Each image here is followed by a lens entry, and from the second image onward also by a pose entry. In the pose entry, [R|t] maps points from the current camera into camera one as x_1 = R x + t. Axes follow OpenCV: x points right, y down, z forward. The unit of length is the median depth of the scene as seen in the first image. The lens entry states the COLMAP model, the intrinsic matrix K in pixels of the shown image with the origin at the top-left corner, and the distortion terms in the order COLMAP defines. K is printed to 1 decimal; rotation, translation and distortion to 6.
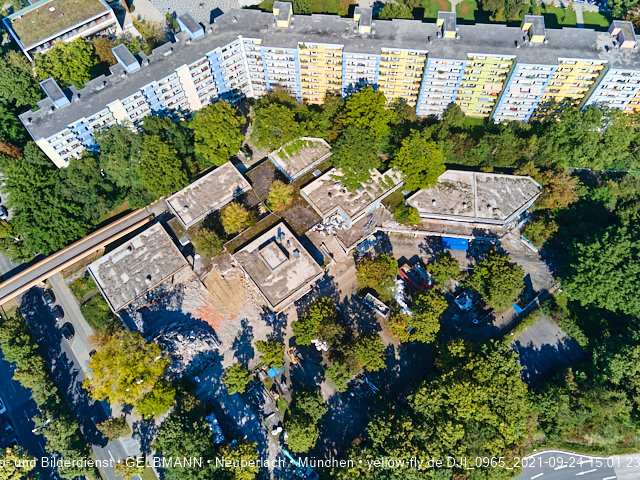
lens RADIAL K [[464.9, 0, 320.0], [0, 464.9, 240.0], [0, 0, 1]] dist [0.021867, 0.033587]
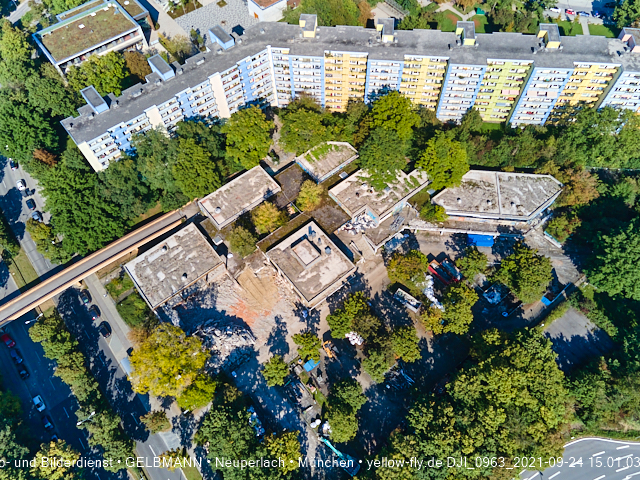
lens RADIAL K [[464.9, 0, 320.0], [0, 464.9, 240.0], [0, 0, 1]] dist [0.021867, 0.033587]
pose [[0.999871, -0.012808, 0.009698, -0.074823], [0.013304, 0.998508, -0.052962, 0.057326], [-0.009005, 0.053084, 0.998549, -0.024259]]
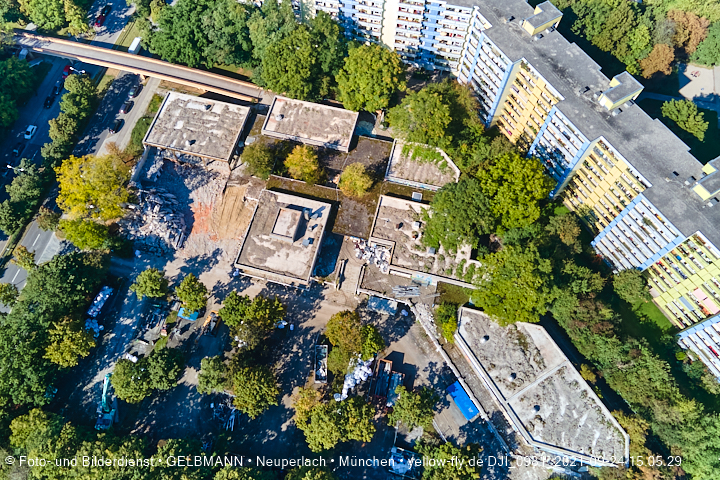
lens RADIAL K [[551.7, 0, 333.9], [0, 551.7, 199.4], [0, 0, 1]] dist [0.018421, 0.043329]
pose [[0.606225, 0.706747, -0.364691, 0.263262], [-0.707474, 0.688706, 0.158635, -0.198807], [0.363280, 0.161841, 0.917516, 0.111581]]
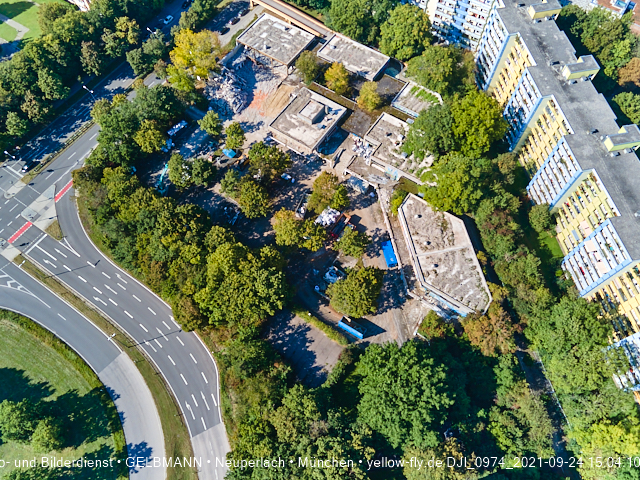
lens RADIAL K [[464.9, 0, 320.0], [0, 464.9, 240.0], [0, 0, 1]] dist [0.021867, 0.033587]
pose [[0.306208, 0.856453, -0.415603, 0.631918], [-0.846513, 0.444687, 0.292693, -0.170960], [0.435491, 0.262188, 0.861165, 0.081091]]
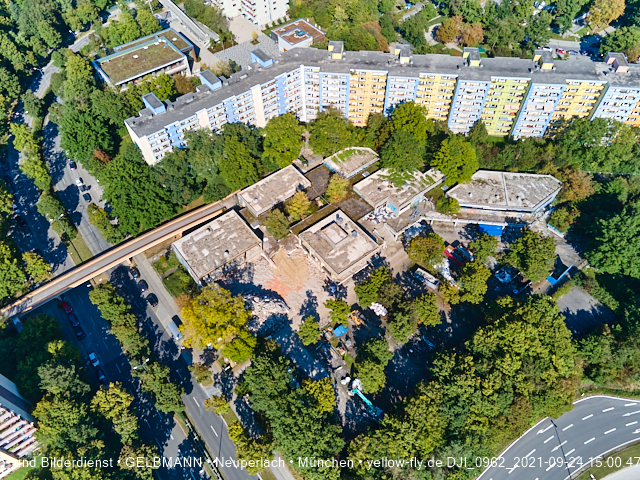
lens RADIAL K [[464.9, 0, 320.0], [0, 464.9, 240.0], [0, 0, 1]] dist [0.021867, 0.033587]
pose [[0.999964, 0.002428, 0.008152, -0.138666], [-0.000911, 0.983445, -0.181204, 0.241710], [-0.008457, 0.181191, 0.983412, -0.117985]]
